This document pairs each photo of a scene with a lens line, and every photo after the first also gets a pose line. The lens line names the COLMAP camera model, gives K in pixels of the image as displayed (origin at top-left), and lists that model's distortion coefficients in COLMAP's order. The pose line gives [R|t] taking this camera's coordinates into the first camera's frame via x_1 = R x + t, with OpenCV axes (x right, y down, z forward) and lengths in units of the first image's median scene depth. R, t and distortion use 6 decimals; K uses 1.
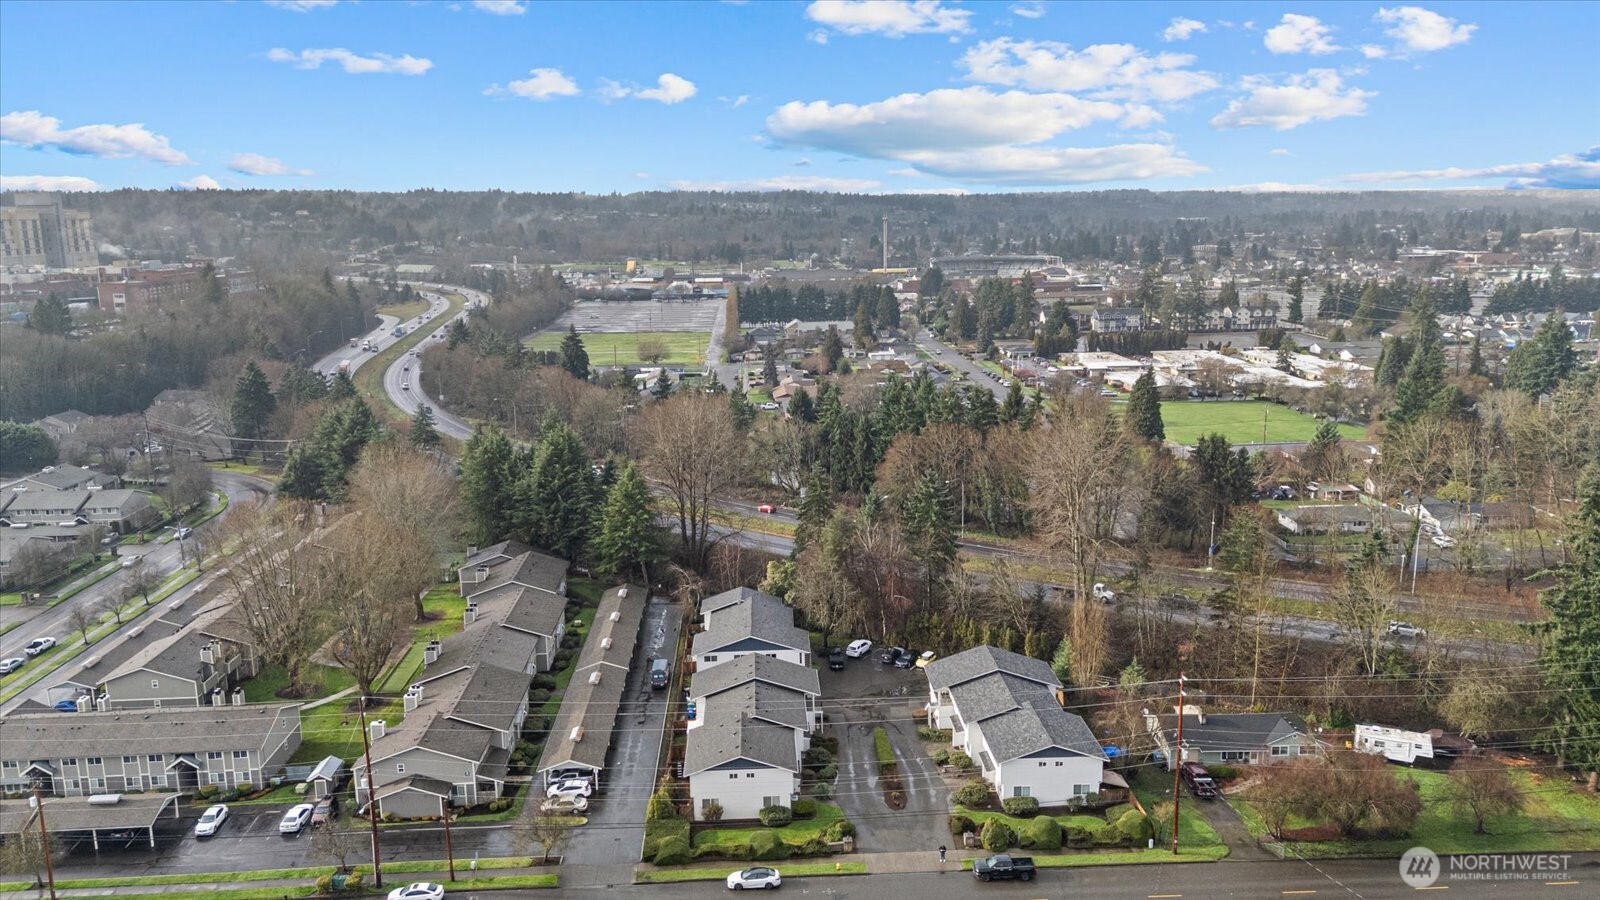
lens RADIAL K [[1186.5, 0, 808.1], [0, 1186.5, 442.8], [0, 0, 1]] dist [0.101946, -0.141830]
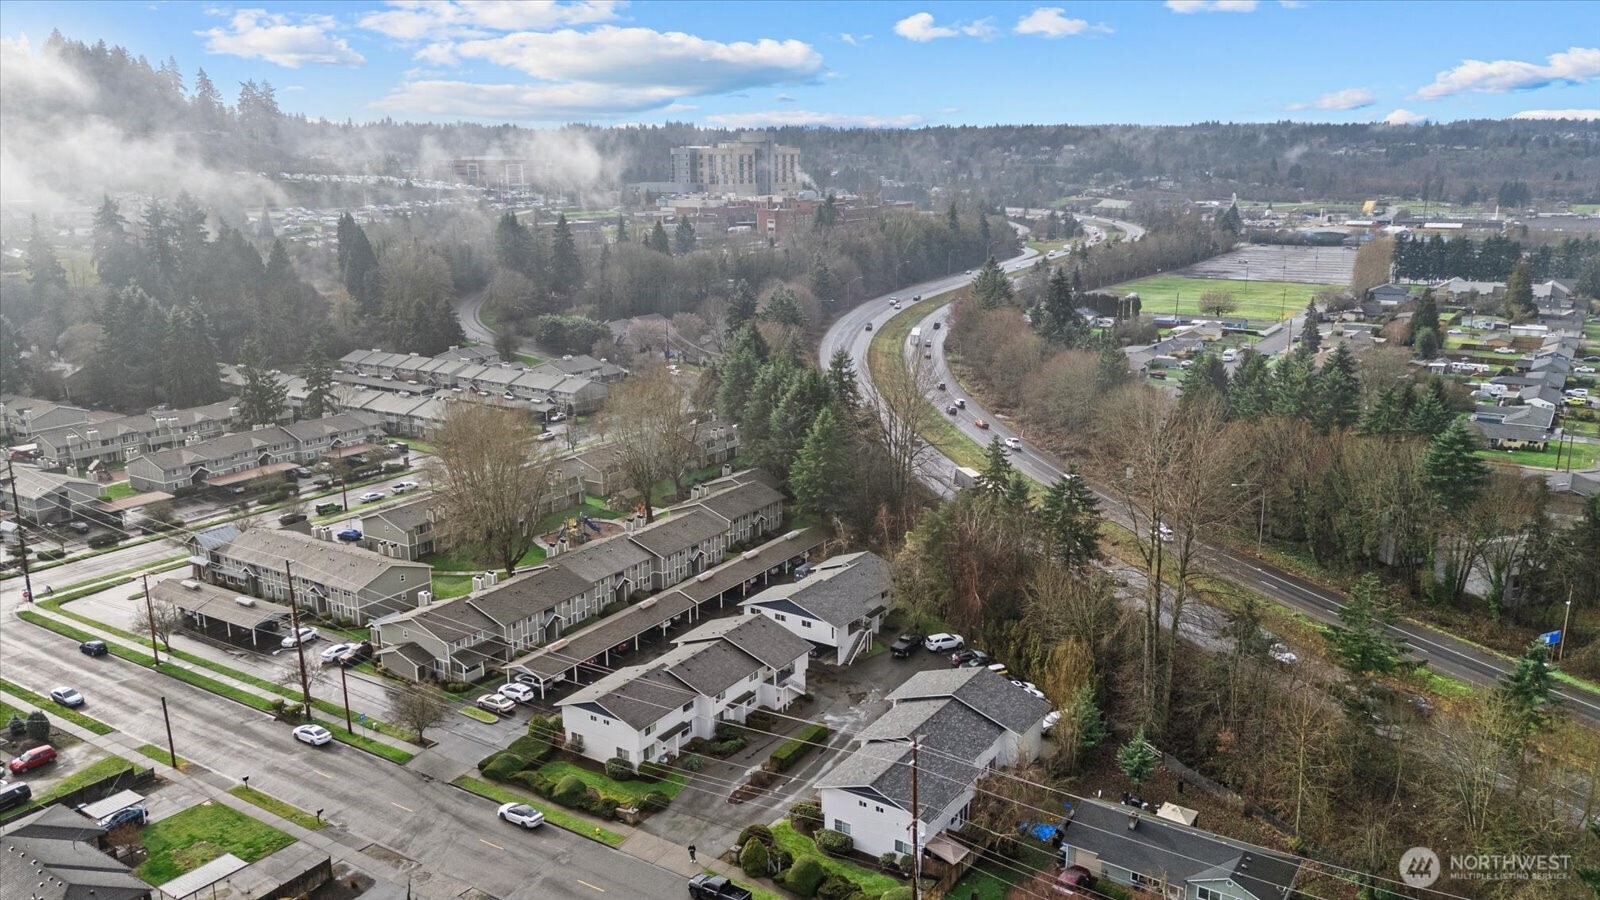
lens RADIAL K [[1201.7, 0, 801.8], [0, 1201.7, 417.3], [0, 0, 1]] dist [0.027108, 0.002946]
pose [[0.810284, 0.132510, -0.570860, 0.460106], [-0.114432, 0.991126, 0.067638, -0.047893], [0.574756, 0.010518, 0.818257, 0.186691]]
